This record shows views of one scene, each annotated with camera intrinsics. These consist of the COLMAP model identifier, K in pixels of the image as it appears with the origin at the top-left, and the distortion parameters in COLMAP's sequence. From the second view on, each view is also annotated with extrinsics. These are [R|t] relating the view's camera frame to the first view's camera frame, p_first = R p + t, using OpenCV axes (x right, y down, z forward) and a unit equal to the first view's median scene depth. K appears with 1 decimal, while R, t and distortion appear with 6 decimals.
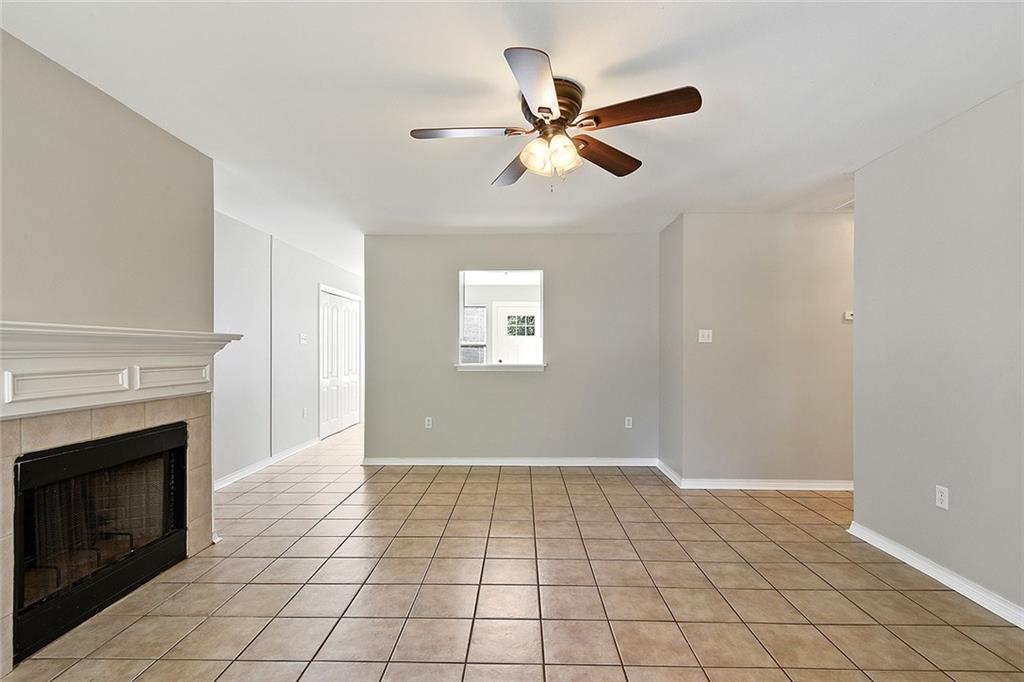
lens RADIAL K [[455.9, 0, 515.0], [0, 455.9, 348.8], [0, 0, 1]] dist [0.000115, -0.007596]
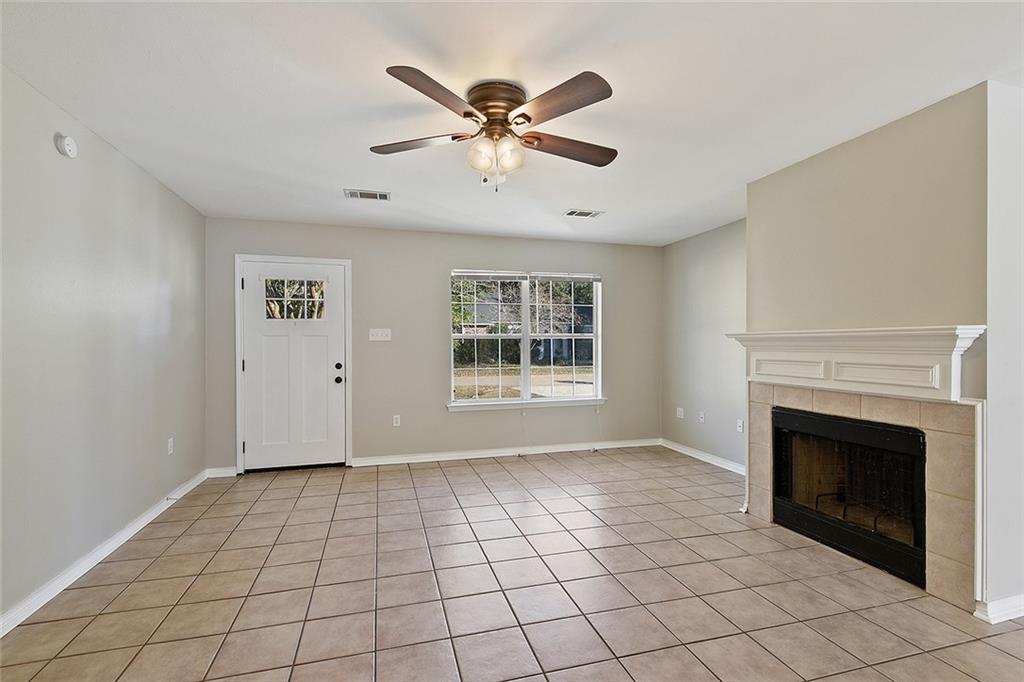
lens RADIAL K [[466.6, 0, 516.1], [0, 466.6, 347.3], [0, 0, 1]] dist [0.026958, -0.020735]
pose [[-0.952201, 0.000008, -0.305471, 0.321849], [-0.001860, 0.999981, 0.005825, -0.002697], [0.305465, 0.006115, -0.952184, 1.806996]]
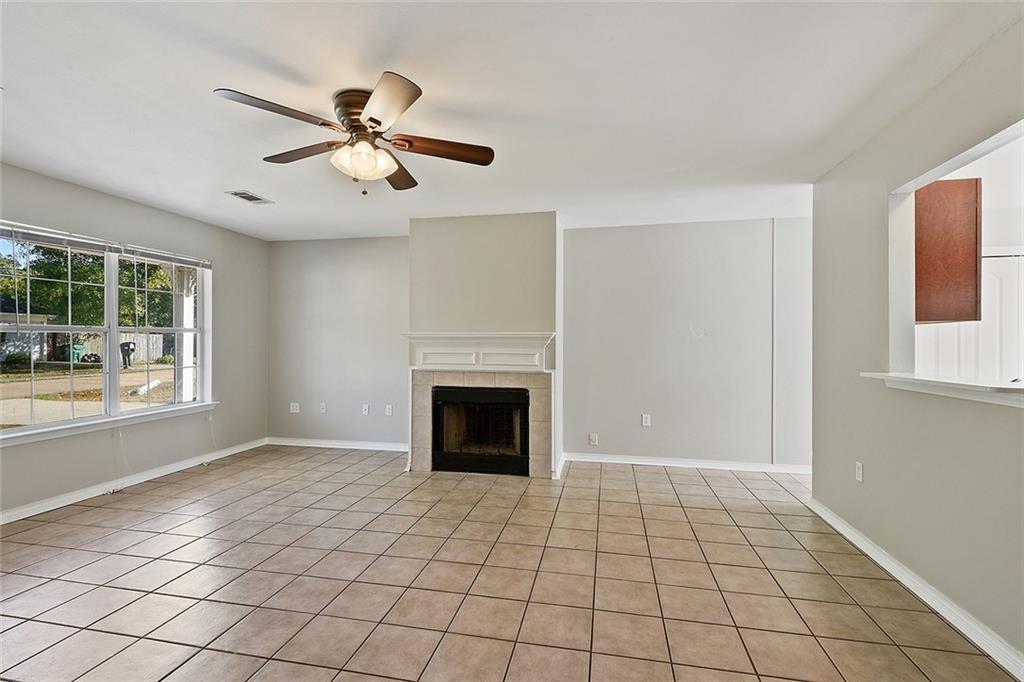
lens RADIAL K [[466.6, 0, 516.1], [0, 466.6, 347.3], [0, 0, 1]] dist [0.026958, -0.020735]
pose [[-0.166580, 0.010641, -0.985971, 0.983701], [-0.003122, 0.999931, 0.011319, -0.004087], [0.986023, 0.004964, -0.166535, 1.374439]]
